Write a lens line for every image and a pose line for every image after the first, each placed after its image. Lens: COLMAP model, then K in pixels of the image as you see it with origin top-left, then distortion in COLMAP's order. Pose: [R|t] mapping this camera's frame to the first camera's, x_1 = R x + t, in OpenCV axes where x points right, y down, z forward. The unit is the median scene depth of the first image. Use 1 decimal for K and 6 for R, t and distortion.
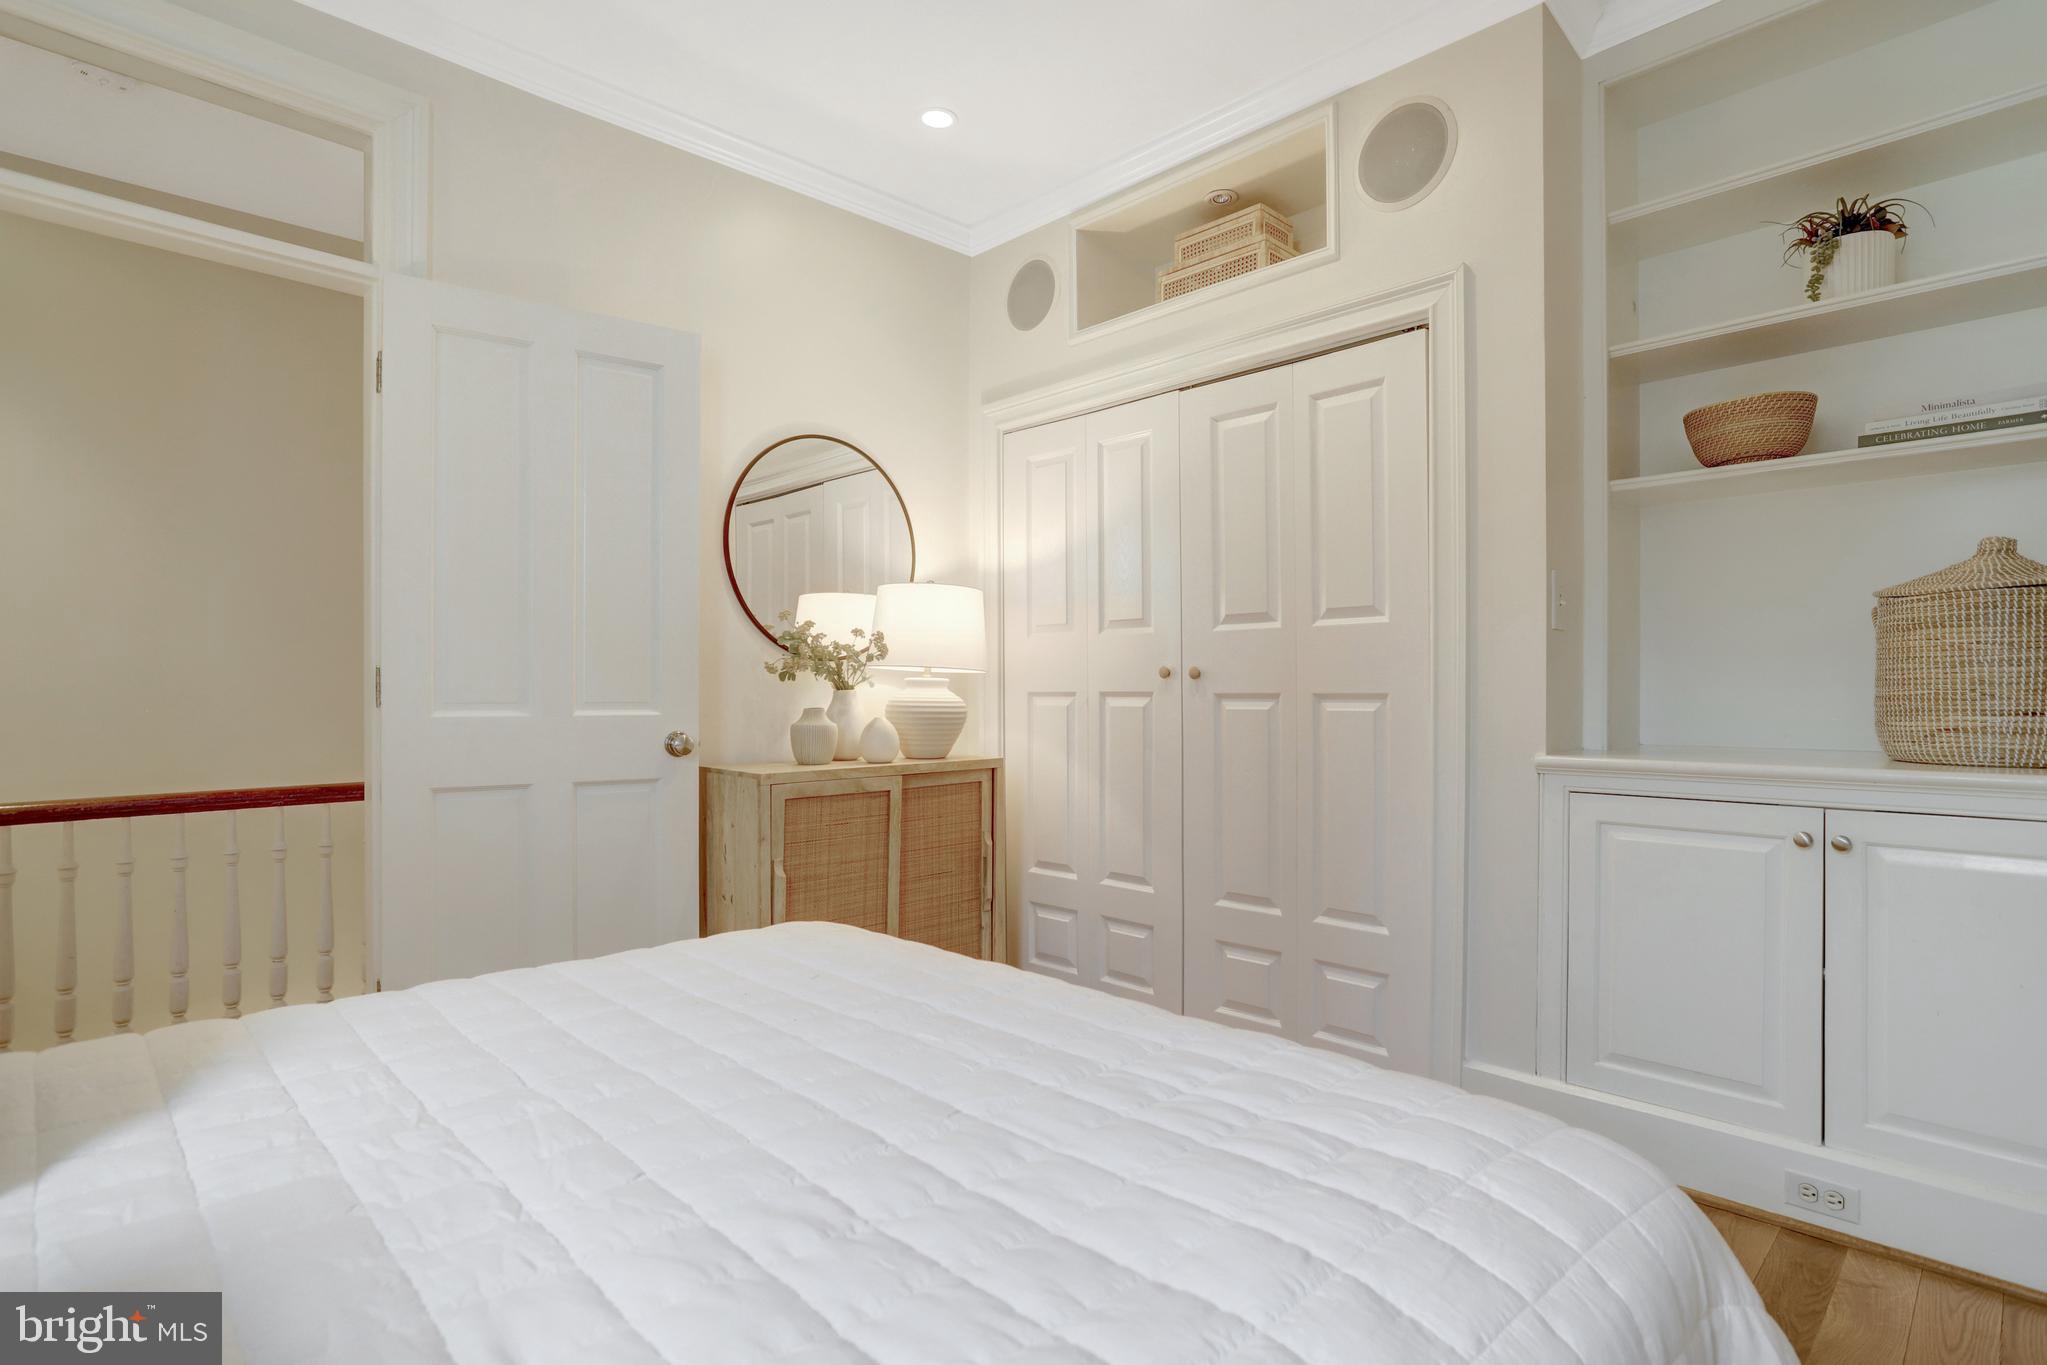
lens RADIAL K [[1069.8, 0, 1023.5], [0, 1069.8, 682.5], [0, 0, 1]] dist [-0.003230, -0.000603]
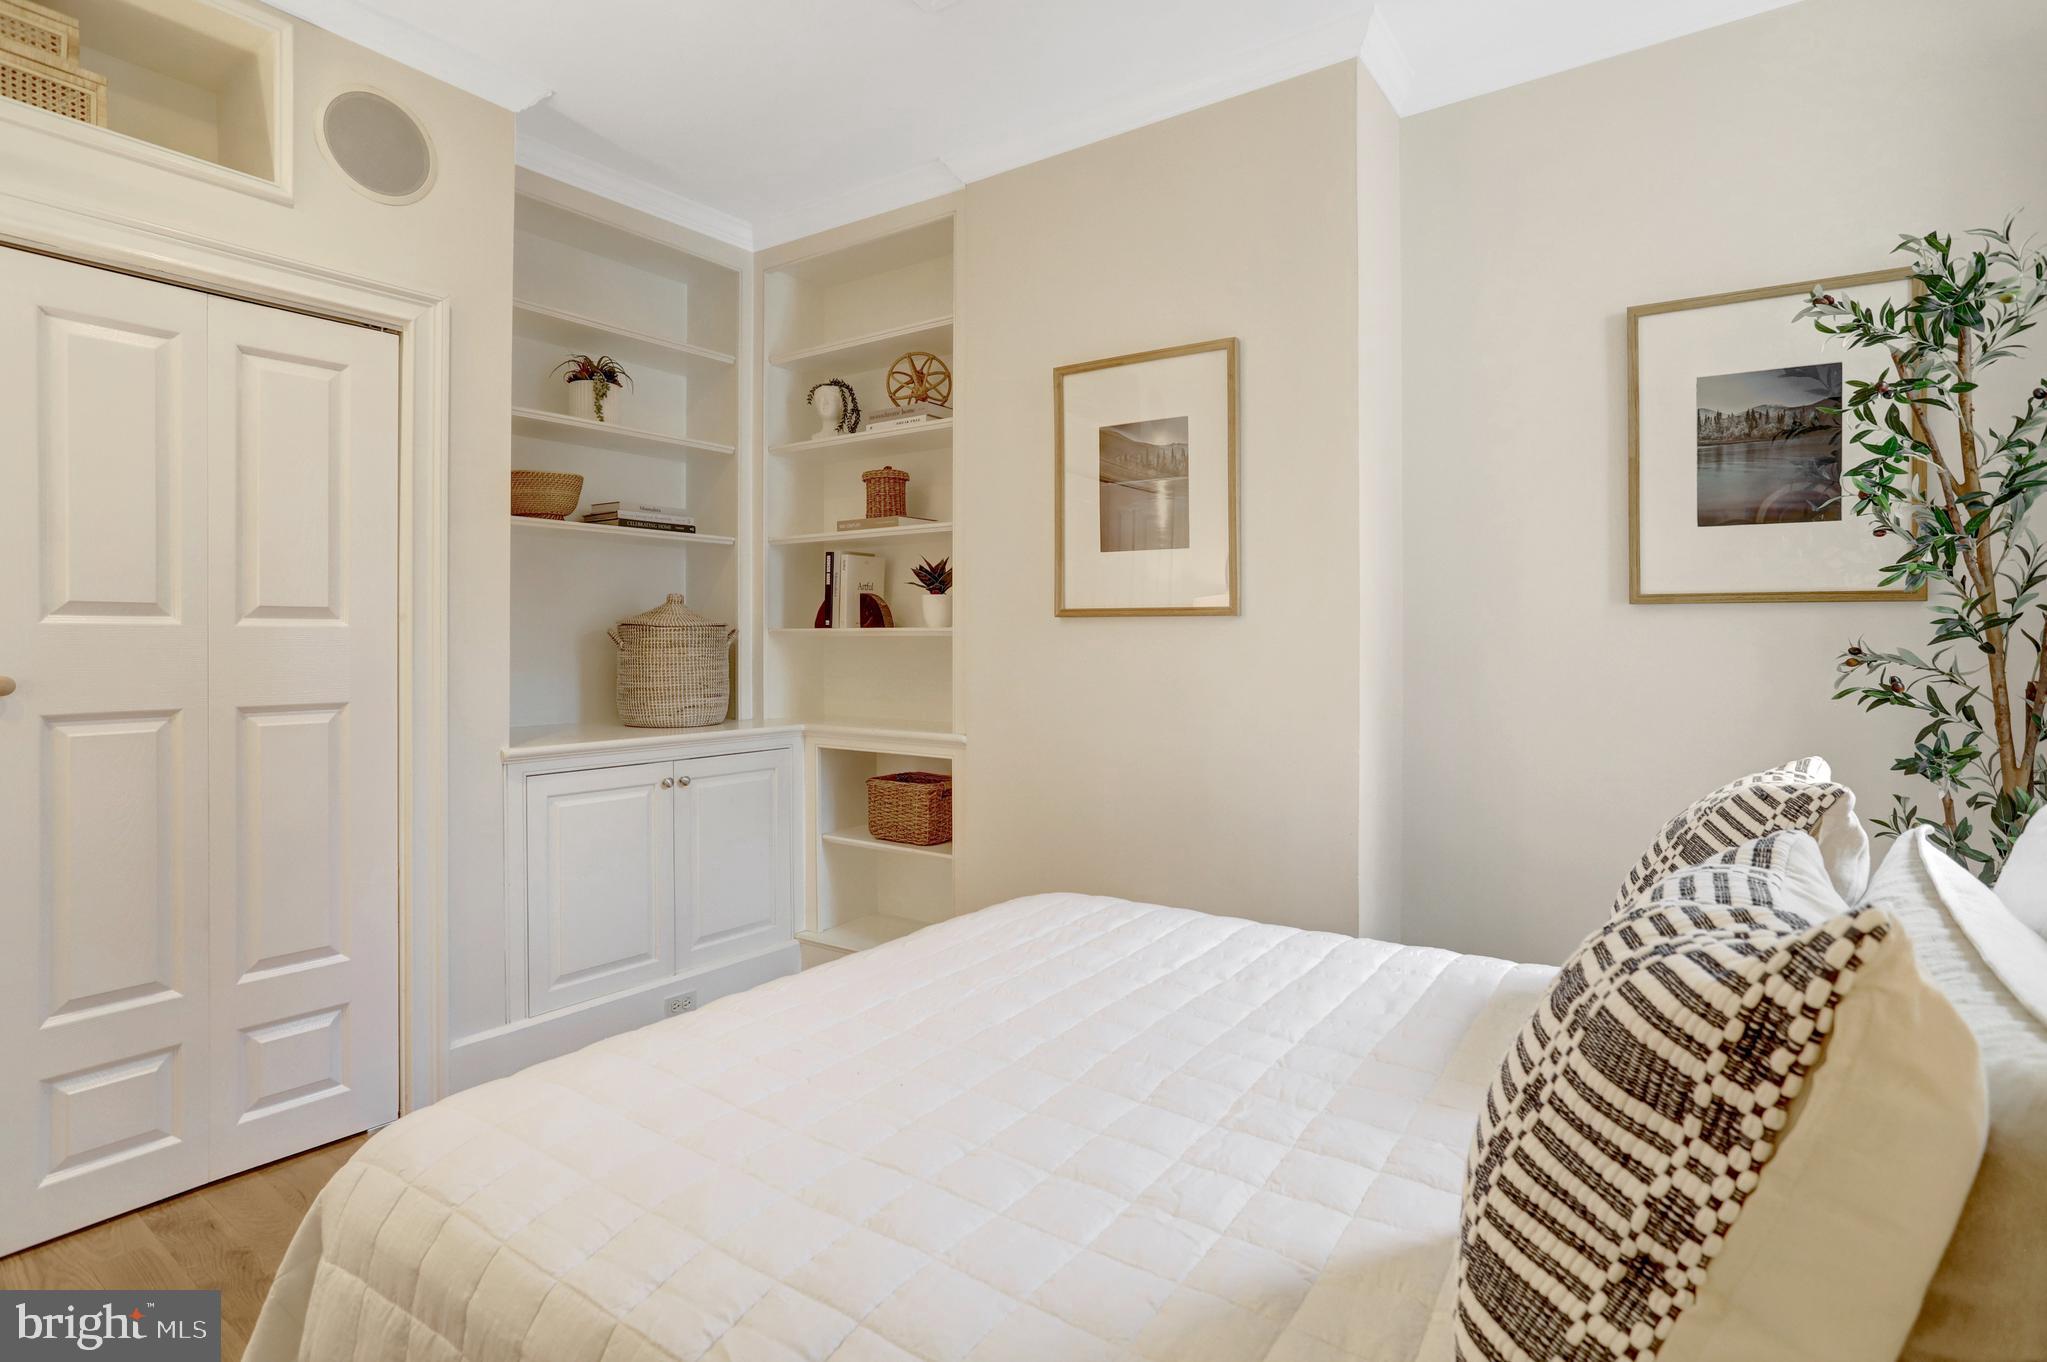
lens RADIAL K [[1040.4, 0, 1023.7], [0, 1040.4, 641.3], [0, 0, 1]] dist [-0.002219, -0.000129]
pose [[-0.176029, 0.005128, 0.984372, -0.605142], [-0.002379, 0.999981, -0.005635, -0.036371], [-0.984382, -0.003334, -0.176014, 0.528405]]
